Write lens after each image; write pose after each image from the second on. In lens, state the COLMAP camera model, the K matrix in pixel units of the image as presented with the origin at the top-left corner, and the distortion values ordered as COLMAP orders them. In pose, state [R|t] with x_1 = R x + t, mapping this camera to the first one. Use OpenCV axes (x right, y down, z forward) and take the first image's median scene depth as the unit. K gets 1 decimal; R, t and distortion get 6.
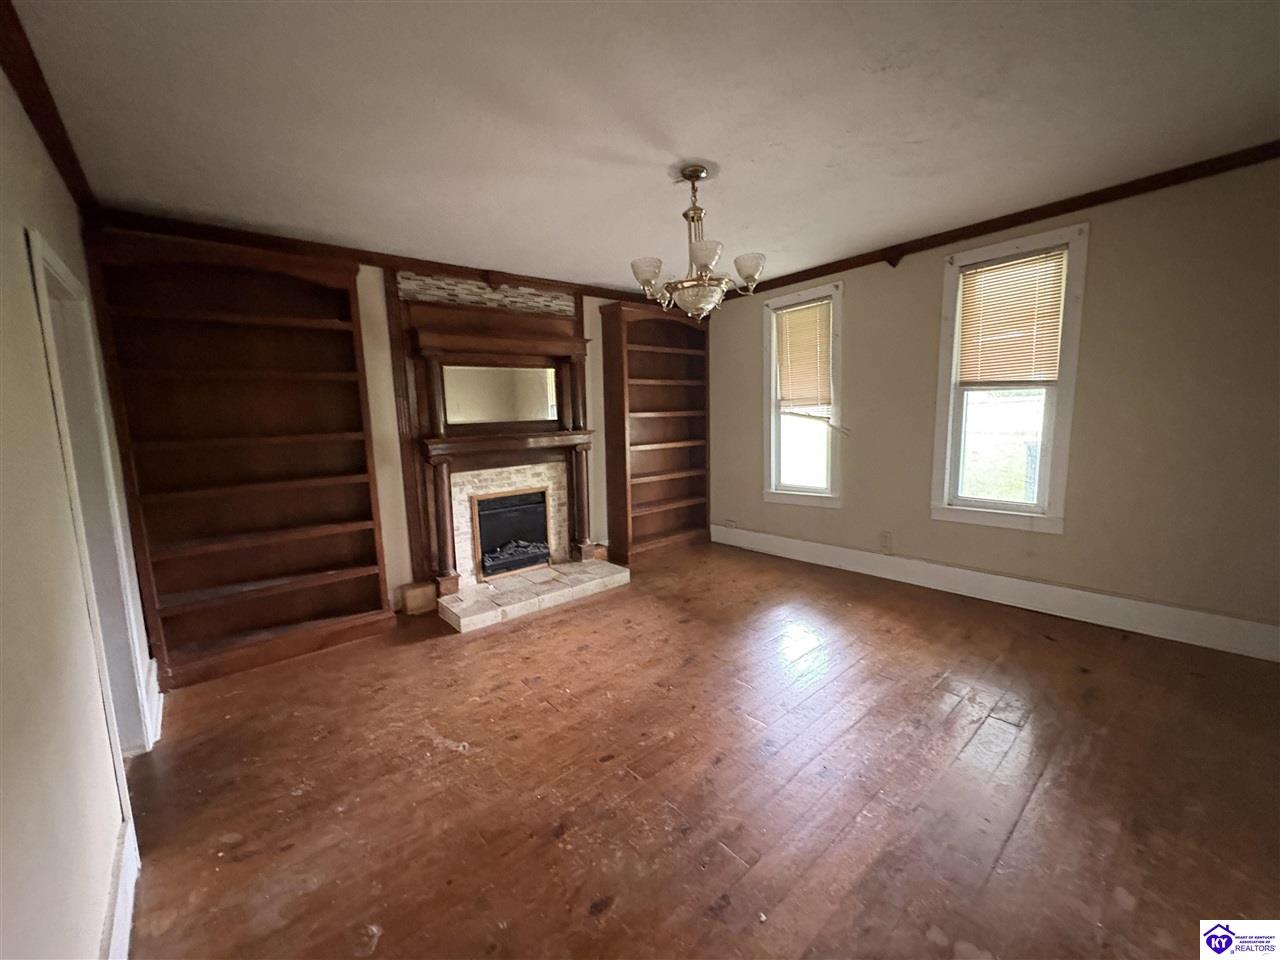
lens RADIAL K [[514.0, 0, 642.2], [0, 514.0, 485.5], [0, 0, 1]] dist [-0.002769, -0.000362]
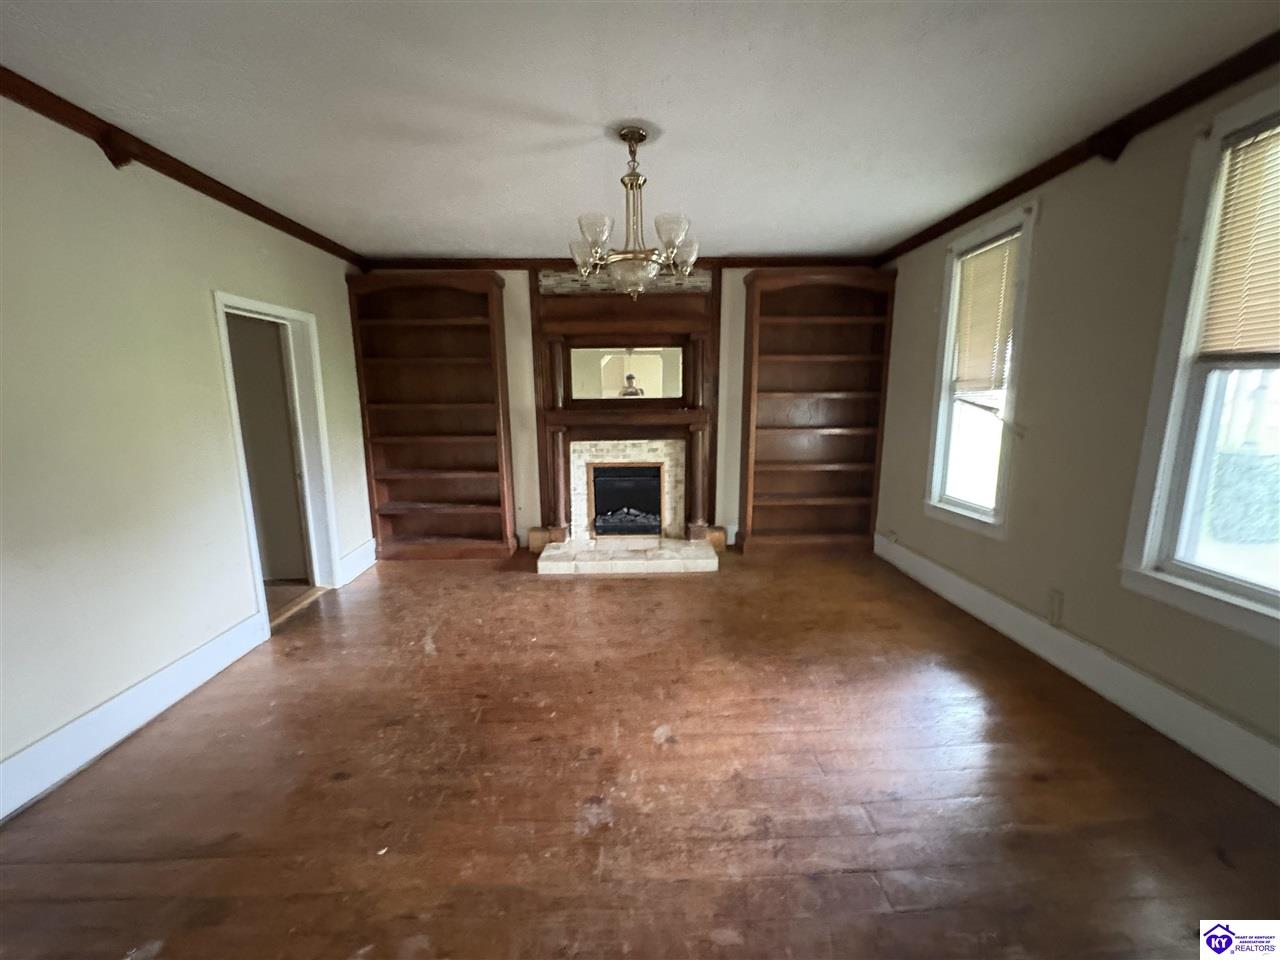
lens RADIAL K [[514.0, 0, 645.1], [0, 514.0, 486.0], [0, 0, 1]] dist [-0.002769, -0.000362]
pose [[0.772101, 0.139413, -0.620019, 0.467191], [-0.106412, 0.990228, 0.090141, -0.043283], [0.626527, -0.003621, 0.779391, 0.179827]]
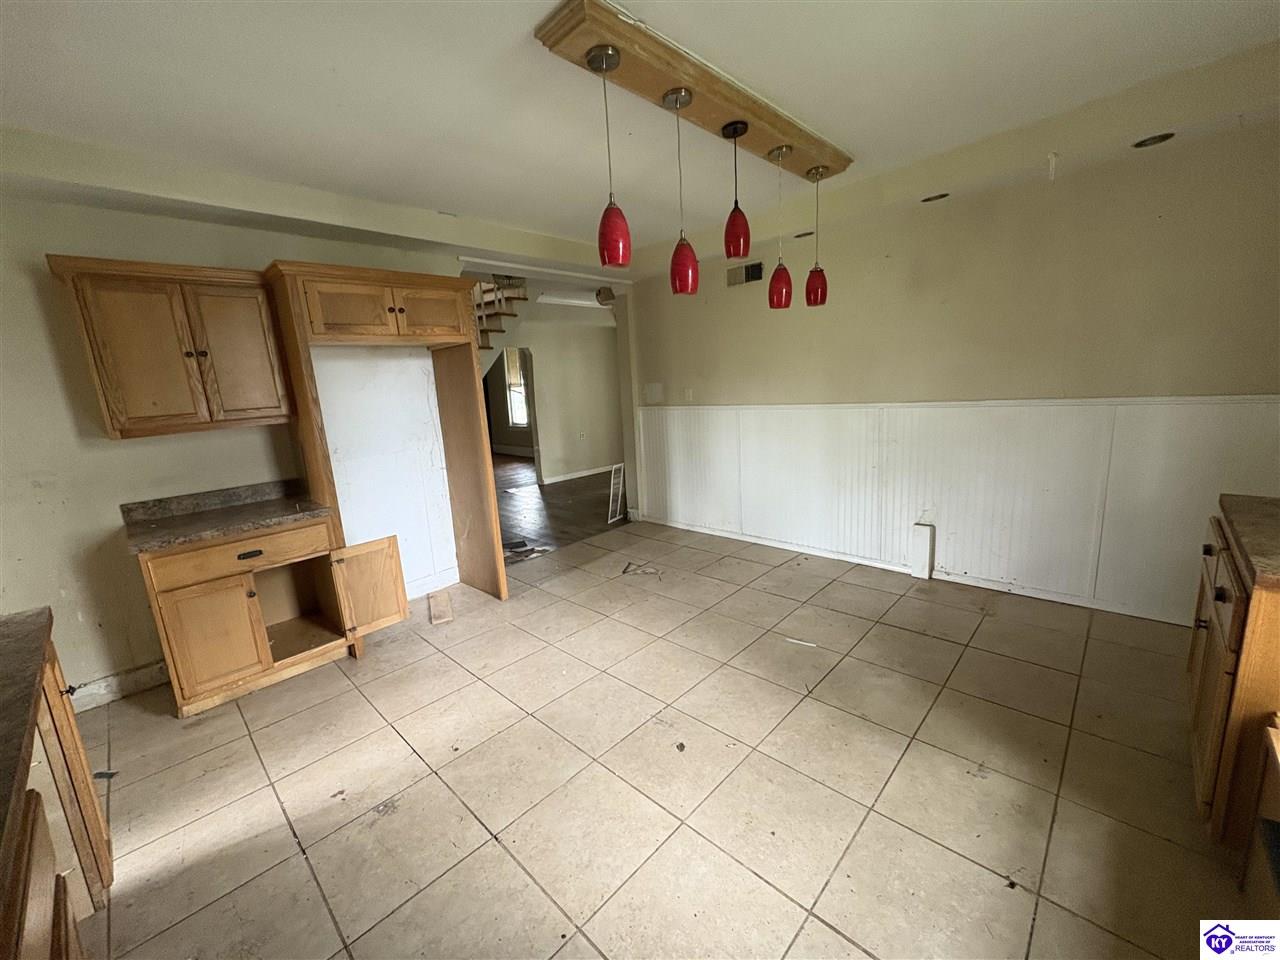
lens RADIAL K [[514.0, 0, 638.1], [0, 514.0, 477.3], [0, 0, 1]] dist [-0.002769, -0.000362]
pose [[0.995800, -0.024341, 0.088264, 0.724097], [0.019163, 0.998071, 0.059049, 0.140086], [-0.089531, -0.057109, 0.994345, -1.554559]]
